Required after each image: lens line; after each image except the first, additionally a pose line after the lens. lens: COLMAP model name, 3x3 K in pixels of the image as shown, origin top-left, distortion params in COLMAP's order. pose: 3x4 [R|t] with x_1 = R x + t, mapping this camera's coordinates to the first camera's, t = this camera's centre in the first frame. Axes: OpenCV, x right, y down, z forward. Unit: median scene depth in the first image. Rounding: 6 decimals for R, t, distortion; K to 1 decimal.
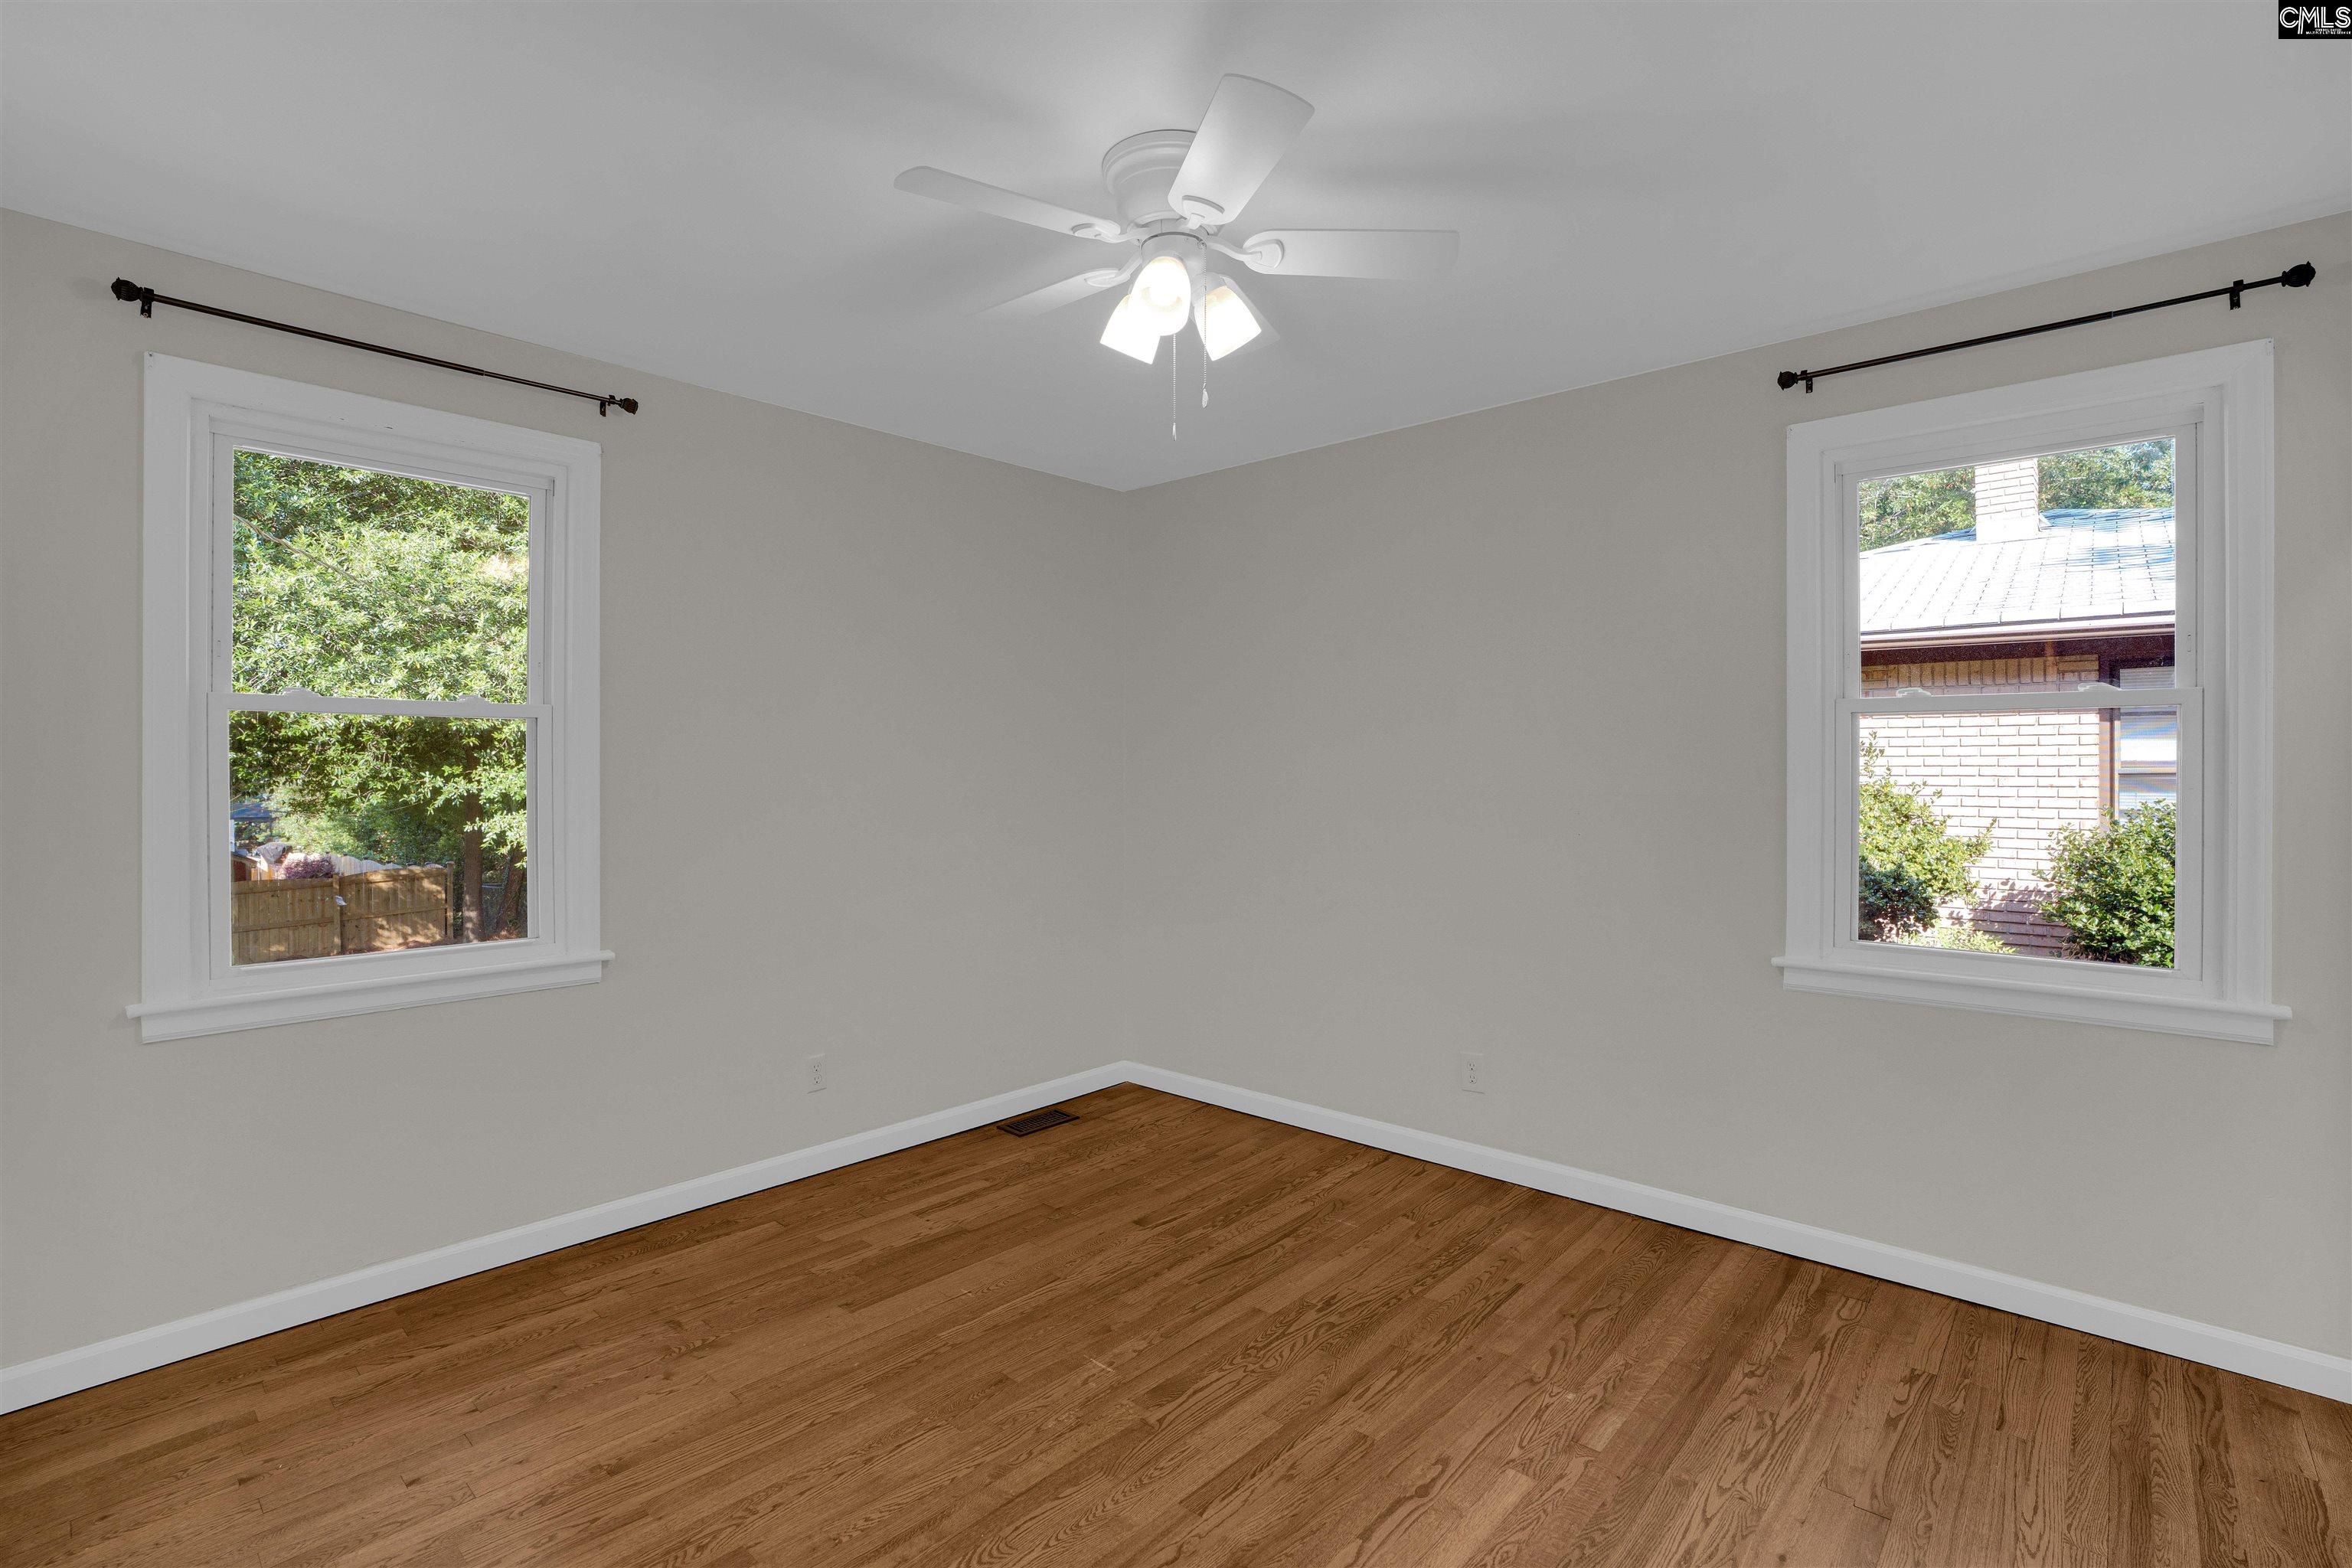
lens RADIAL K [[1118.9, 0, 1161.1], [0, 1118.9, 775.7], [0, 0, 1]] dist [-0.020289, 0.002110]
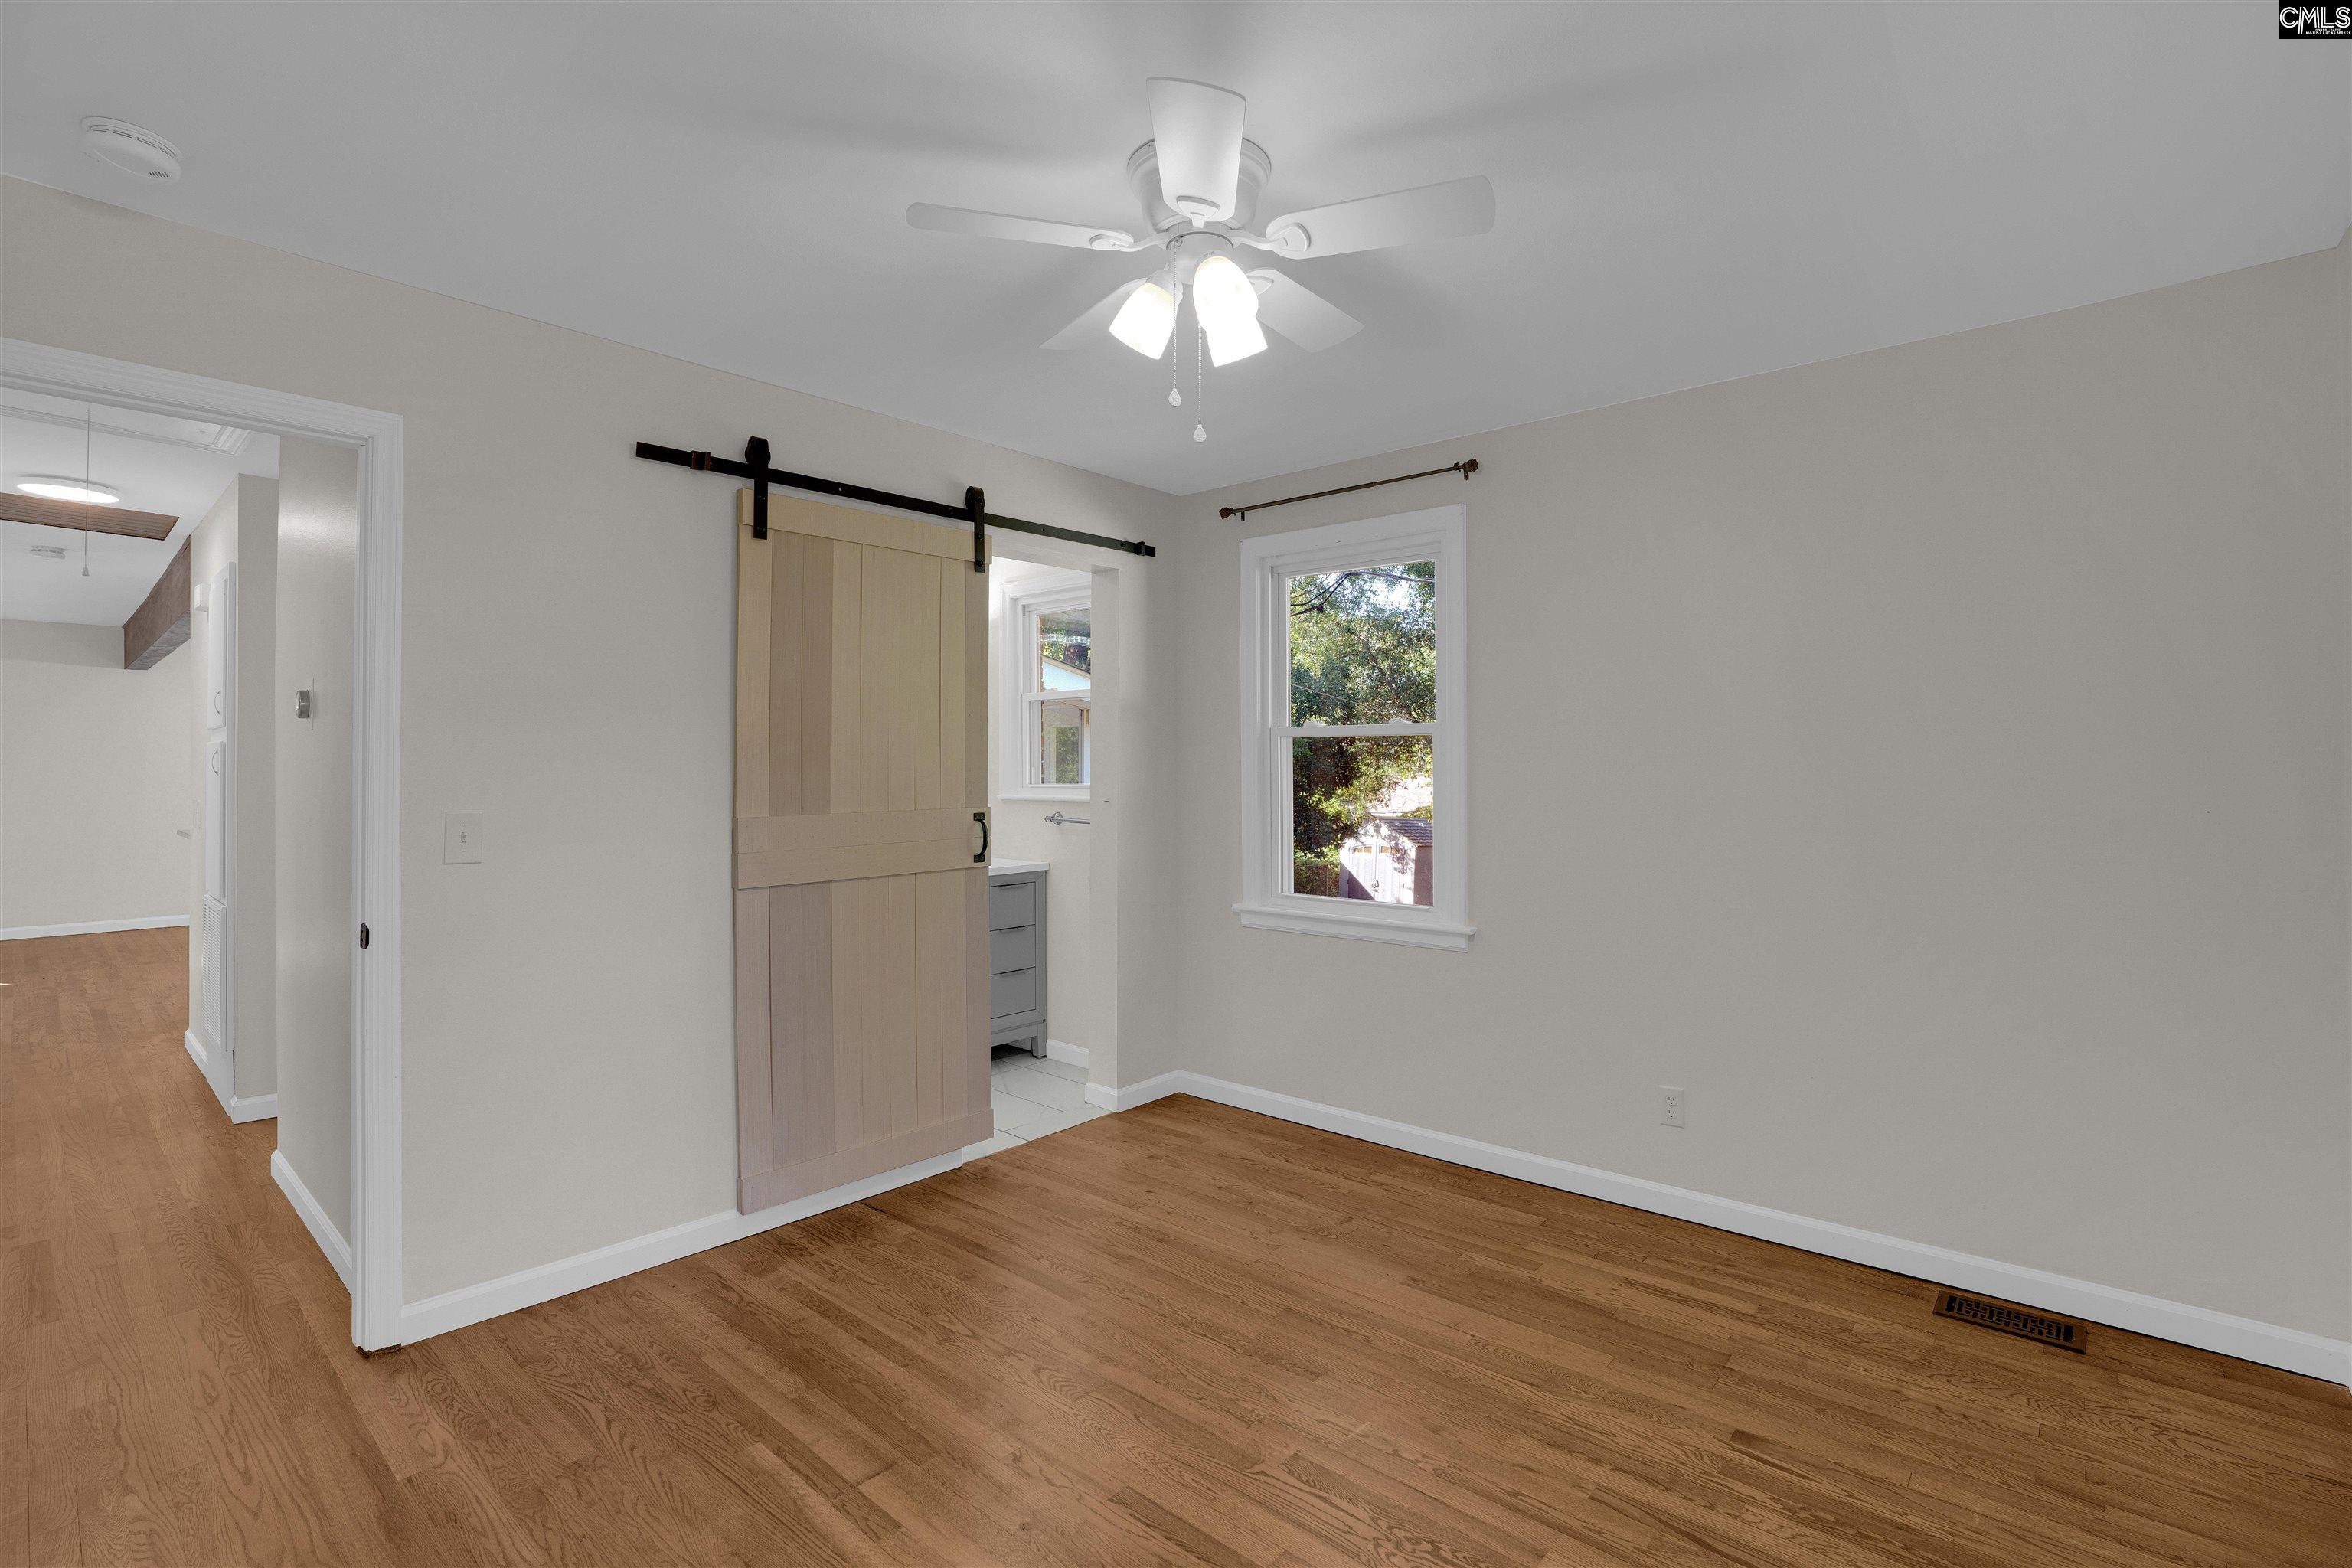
lens RADIAL K [[1080.4, 0, 1156.9], [0, 1080.4, 763.1], [0, 0, 1]] dist [-0.044889, 0.013032]
pose [[0.014256, -0.006678, -0.999876, 0.662098], [-0.008481, 0.999941, -0.006799, -0.007134], [0.999862, 0.008577, 0.014198, 0.662307]]
